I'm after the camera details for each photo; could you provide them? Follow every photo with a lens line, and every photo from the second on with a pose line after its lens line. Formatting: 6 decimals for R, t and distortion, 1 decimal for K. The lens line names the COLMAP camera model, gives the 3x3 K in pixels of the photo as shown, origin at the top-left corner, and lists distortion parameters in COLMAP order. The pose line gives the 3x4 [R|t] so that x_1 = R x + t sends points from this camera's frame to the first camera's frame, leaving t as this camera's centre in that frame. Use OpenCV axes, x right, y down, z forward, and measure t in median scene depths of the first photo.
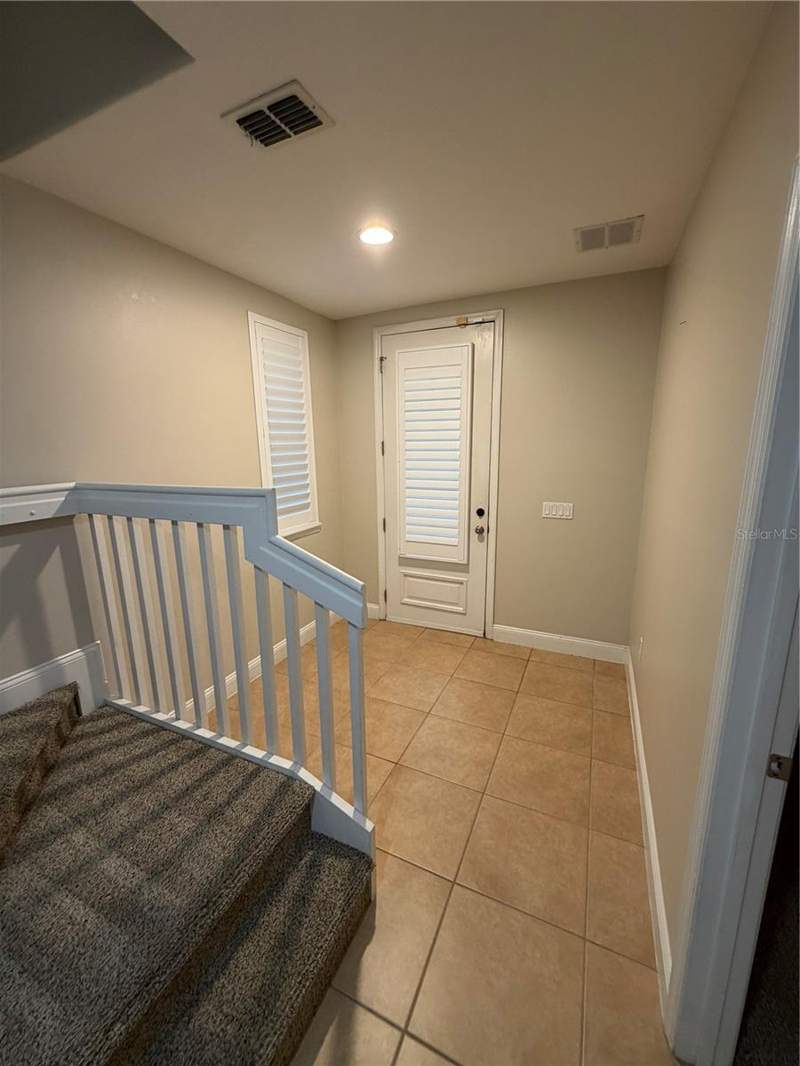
lens RADIAL K [[424.2, 0, 398.7], [0, 424.2, 528.5], [0, 0, 1]] dist [-0.000260, 0.000140]
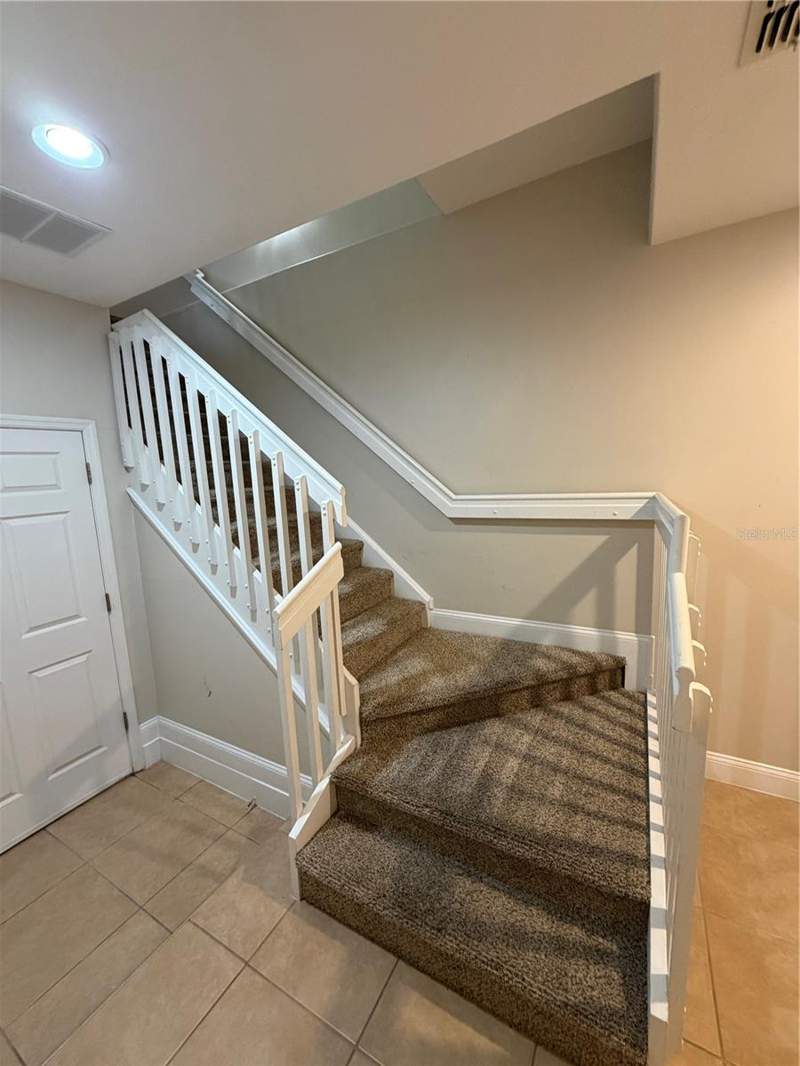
lens RADIAL K [[424.2, 0, 398.7], [0, 424.2, 528.5], [0, 0, 1]] dist [-0.000260, 0.000140]
pose [[-0.076057, 0.149541, -0.985826, 0.494403], [-0.156436, 0.974656, 0.159915, -0.102363], [0.984755, 0.166381, -0.050736, 0.455759]]
